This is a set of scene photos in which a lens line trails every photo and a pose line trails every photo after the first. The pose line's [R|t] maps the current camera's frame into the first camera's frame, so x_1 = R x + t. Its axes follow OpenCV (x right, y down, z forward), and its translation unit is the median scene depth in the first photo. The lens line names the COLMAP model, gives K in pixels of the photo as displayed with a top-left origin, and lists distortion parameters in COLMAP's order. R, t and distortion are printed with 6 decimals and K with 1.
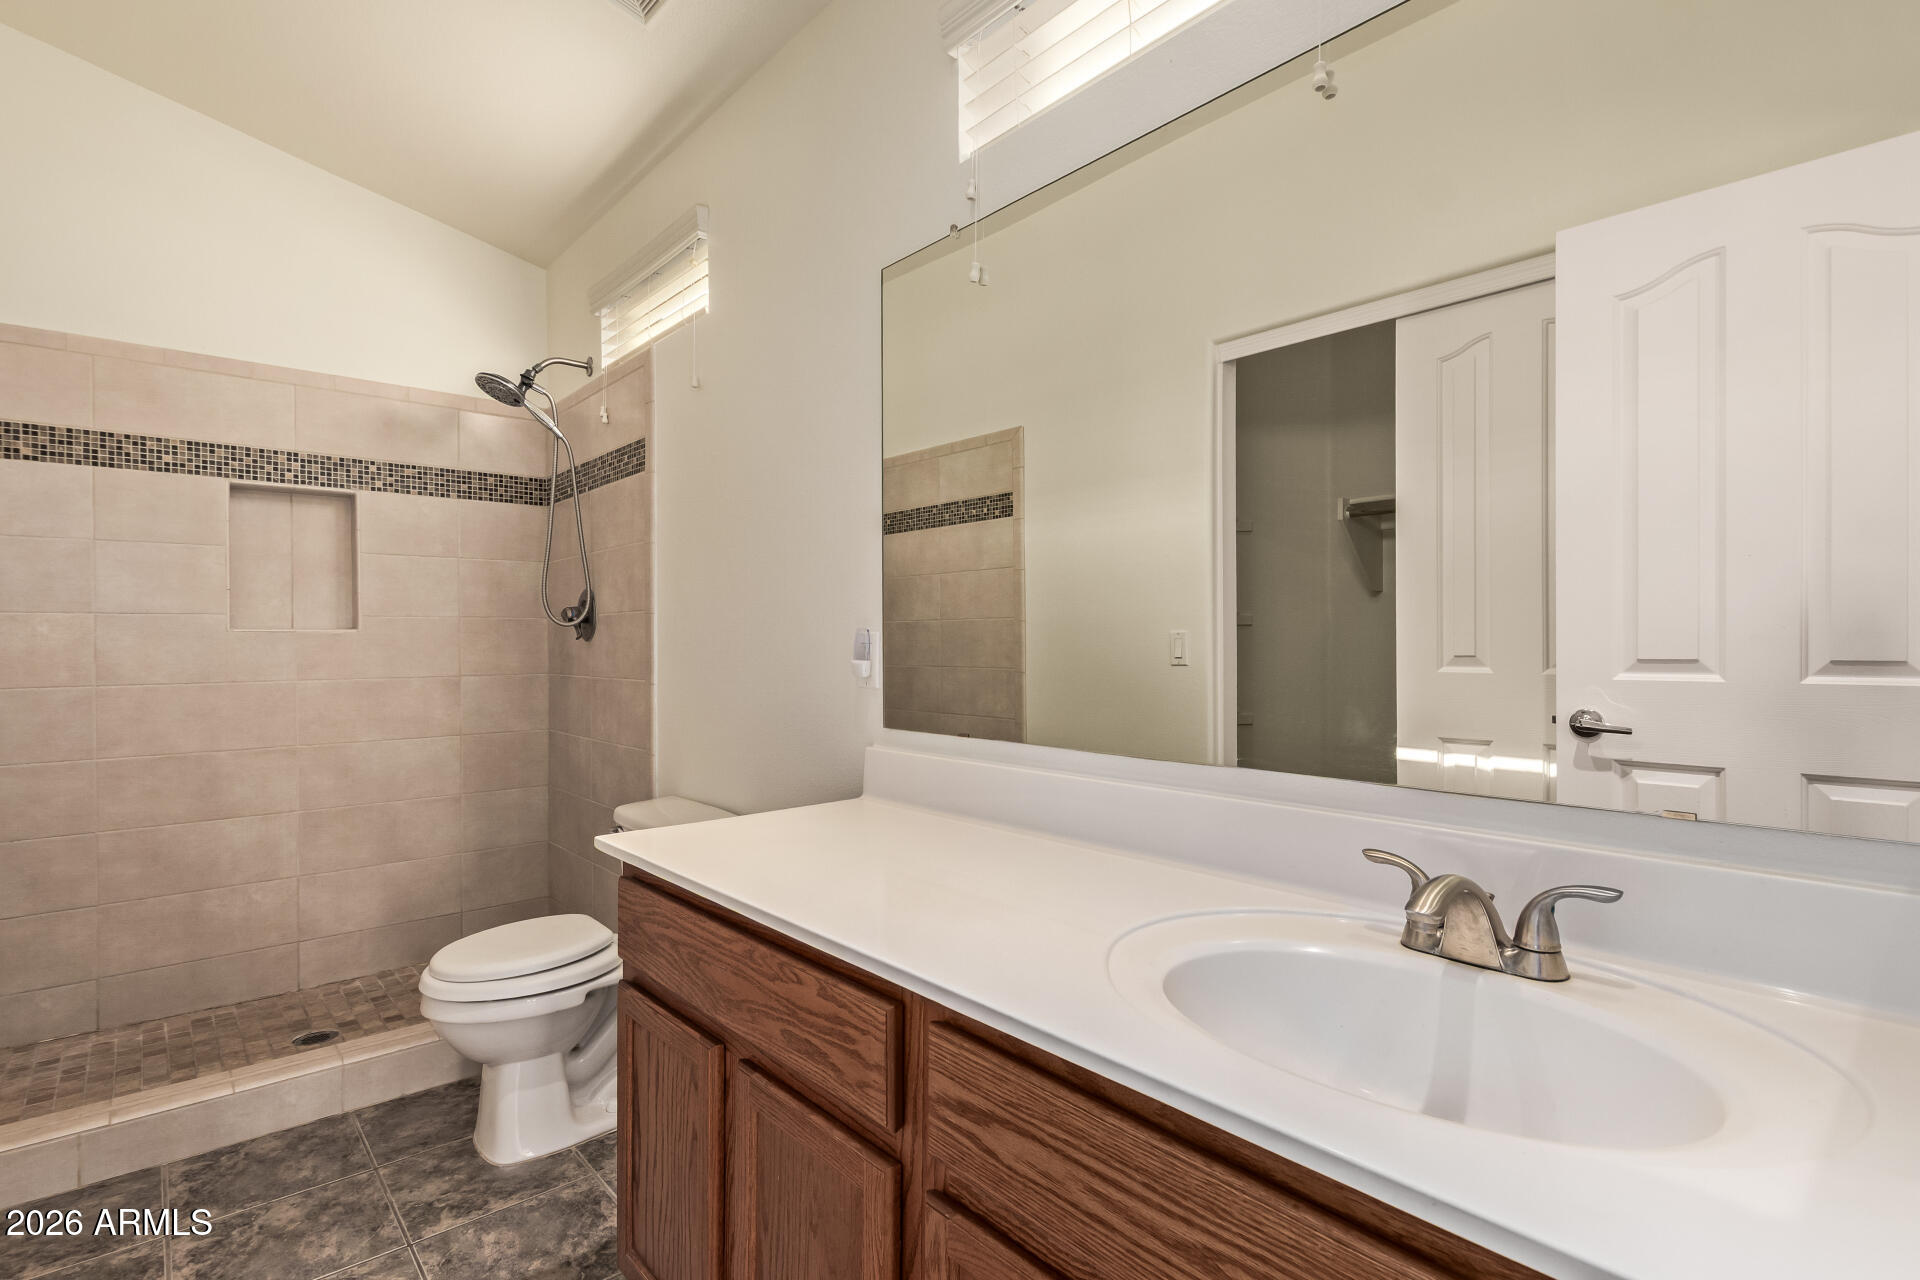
lens RADIAL K [[923.6, 0, 960.0], [0, 923.6, 640.0], [0, 0, 1]] dist [0.000610, -0.000087]
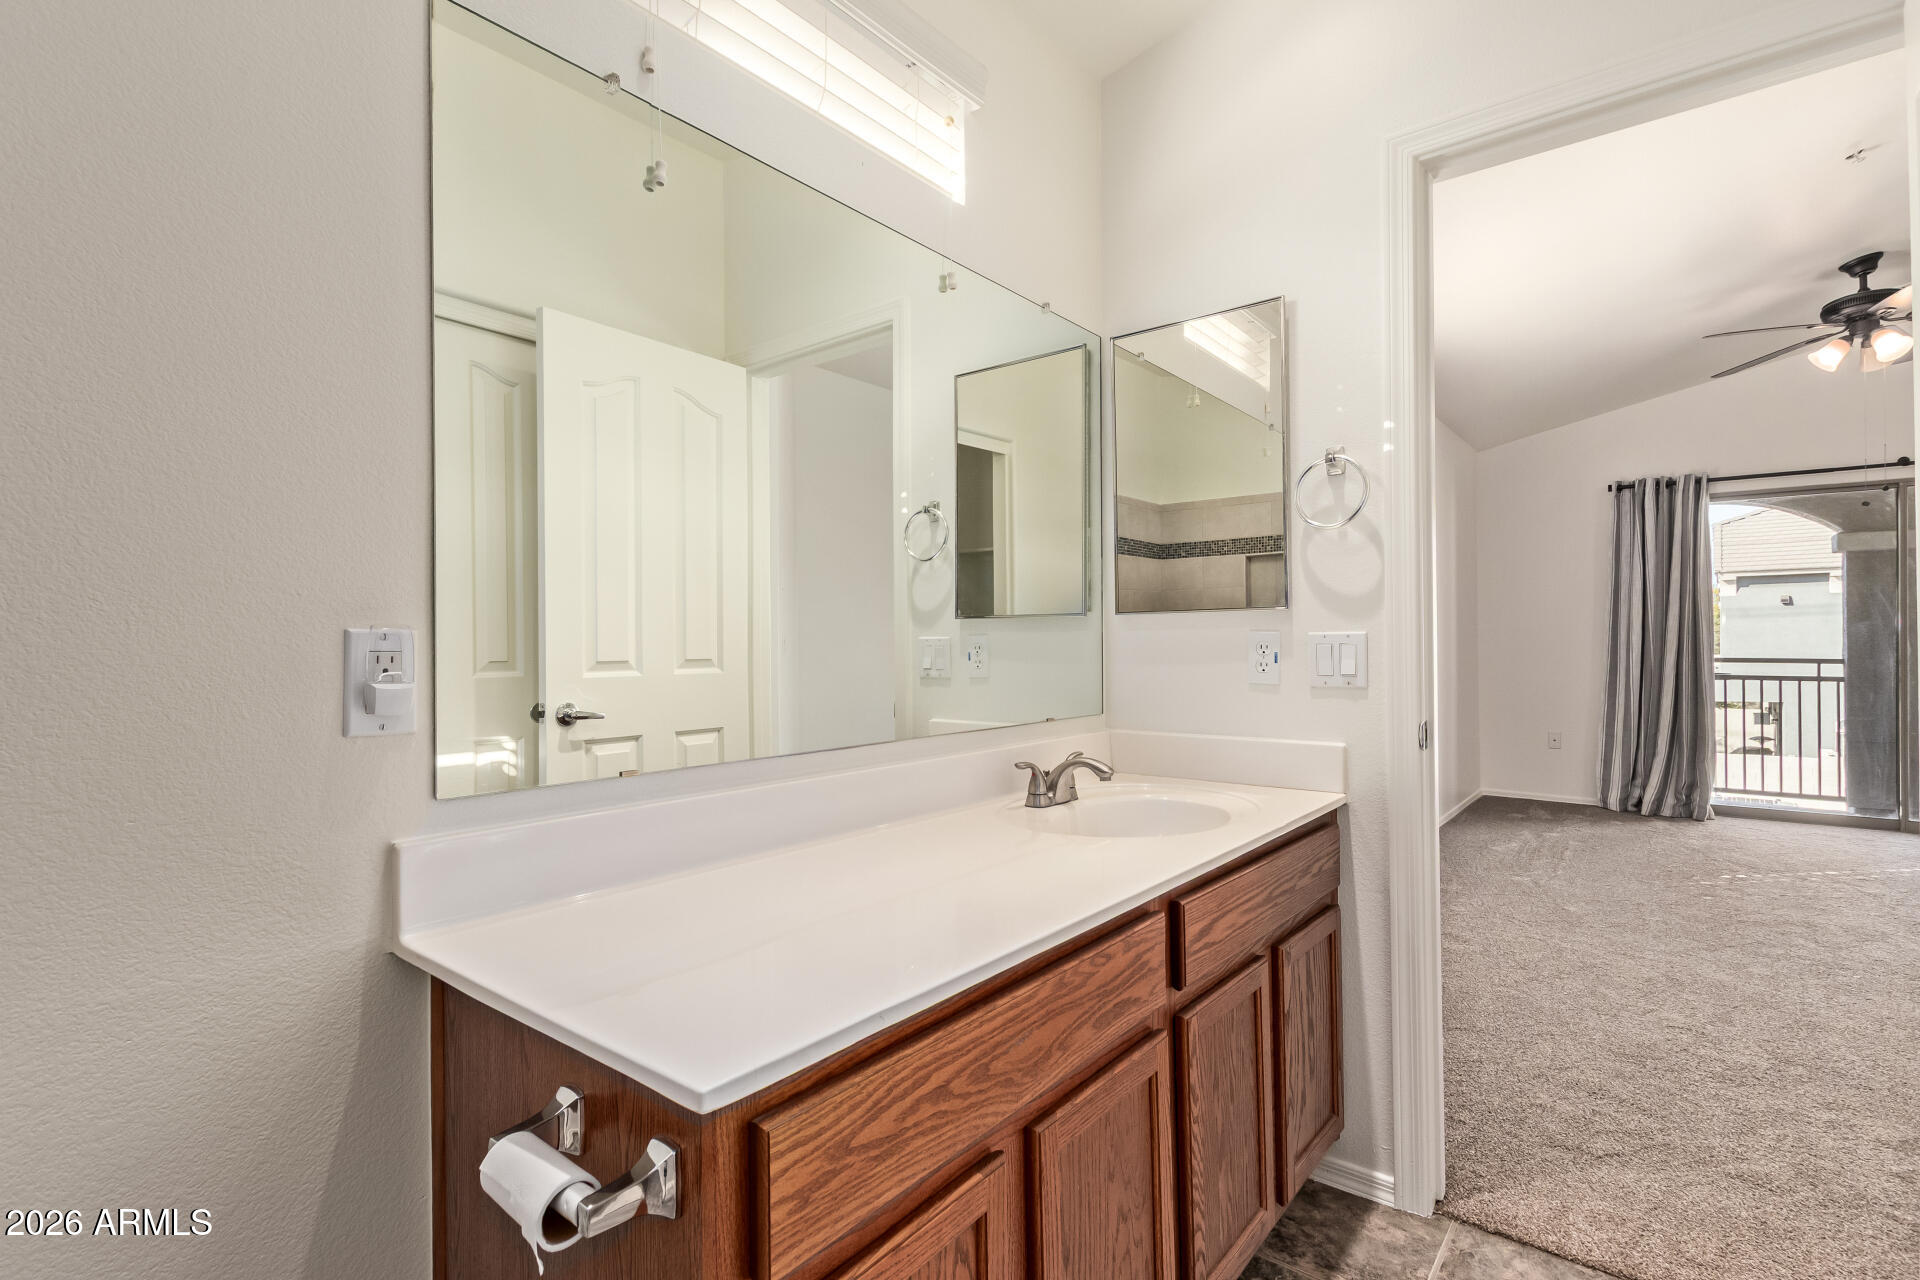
lens RADIAL K [[896.4, 0, 960.0], [0, 896.4, 640.0], [0, 0, 1]] dist [0.000387, -0.000410]
pose [[-0.165486, 0.008679, 0.986174, -0.746333], [0.005105, 0.999955, -0.007943, 0.003758], [-0.986199, 0.003720, -0.165523, 0.849981]]
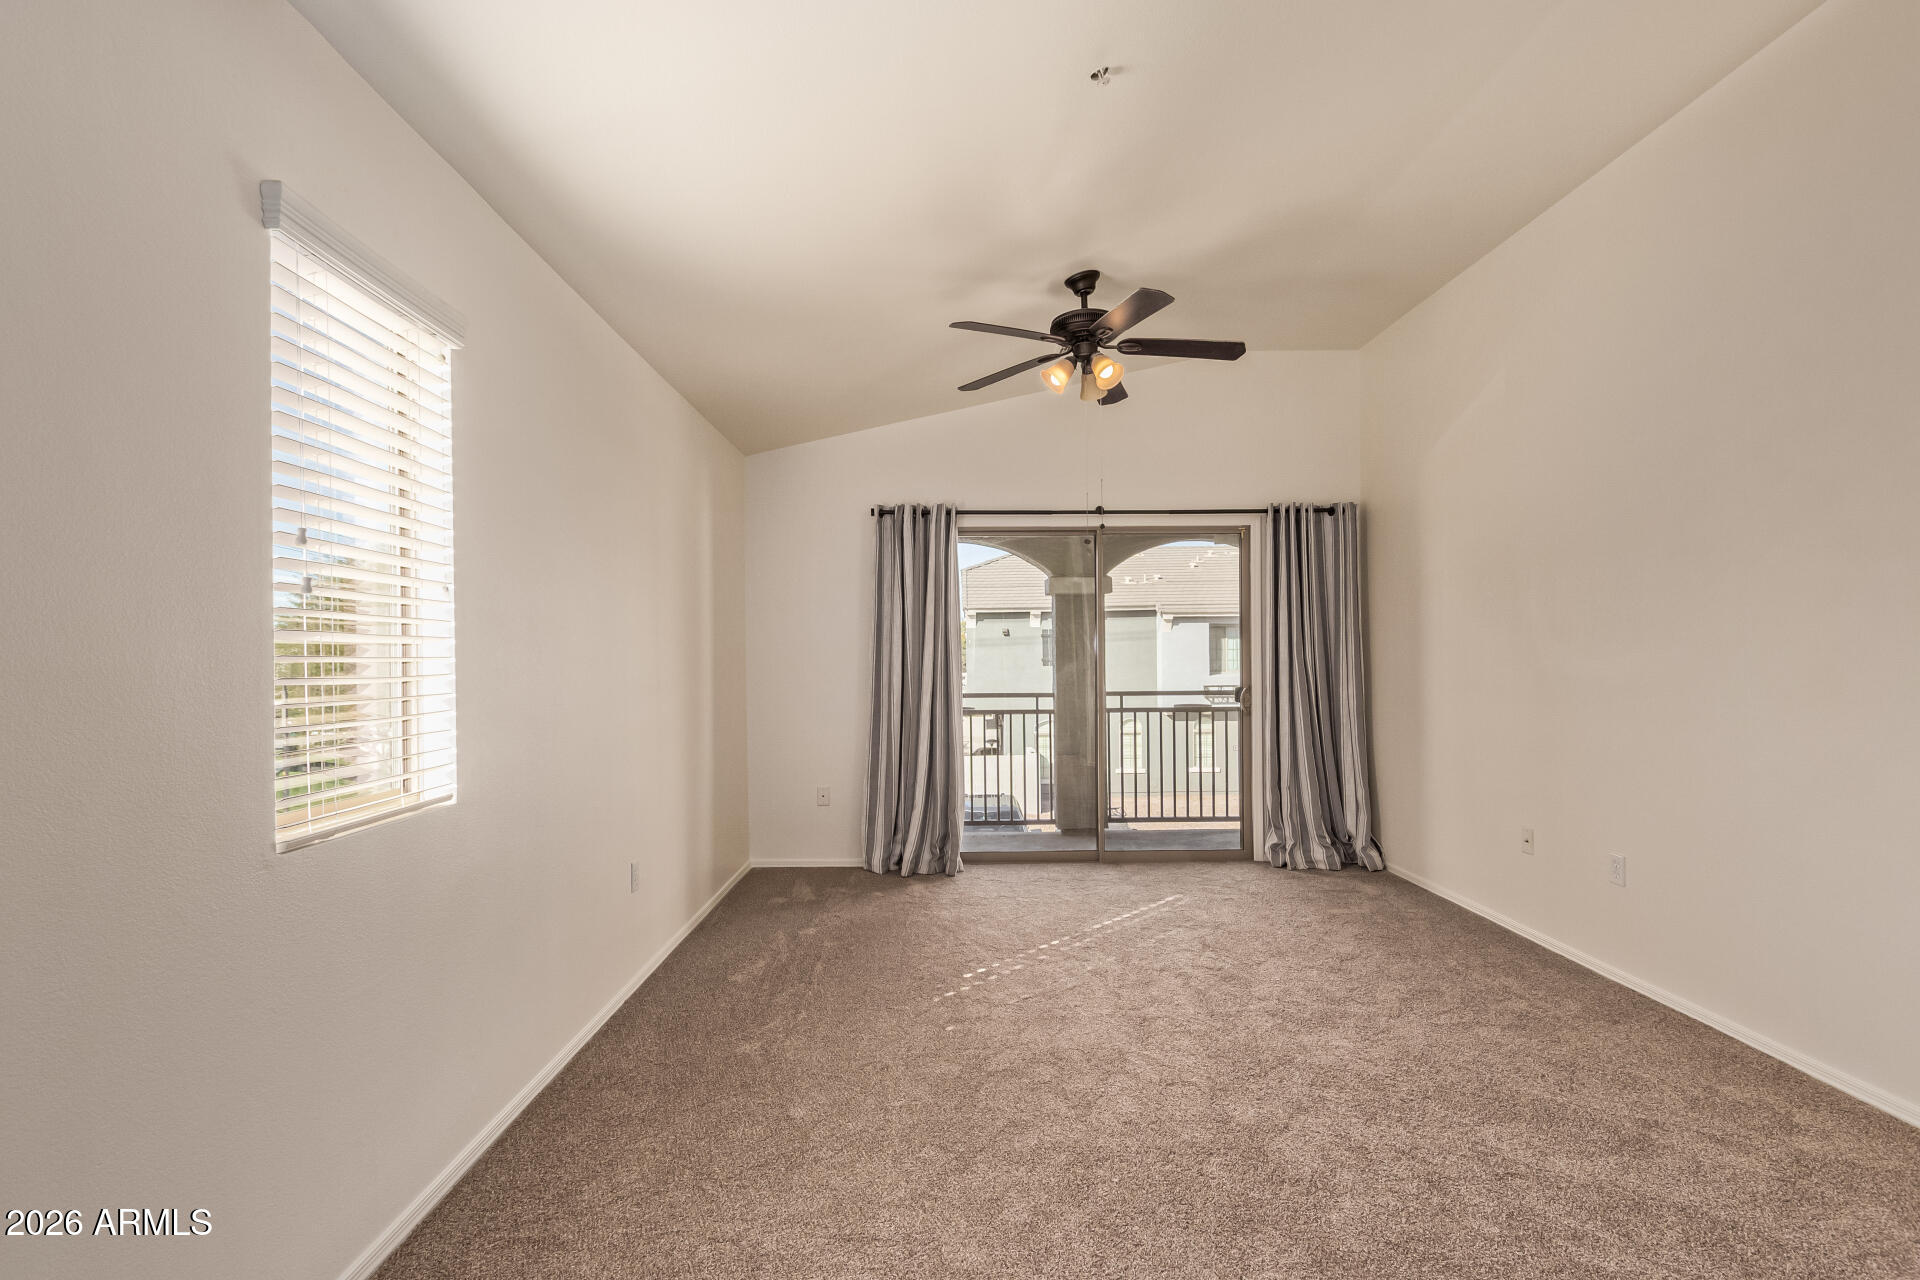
lens RADIAL K [[901.6, 0, 941.3], [0, 901.6, 654.6], [0, 0, 1]] dist [-0.000439, -0.001100]
pose [[-0.746126, 0.015888, 0.665615, -0.481283], [0.013300, 0.999871, -0.008958, -0.023626], [-0.665672, 0.002169, -0.746241, 0.537911]]
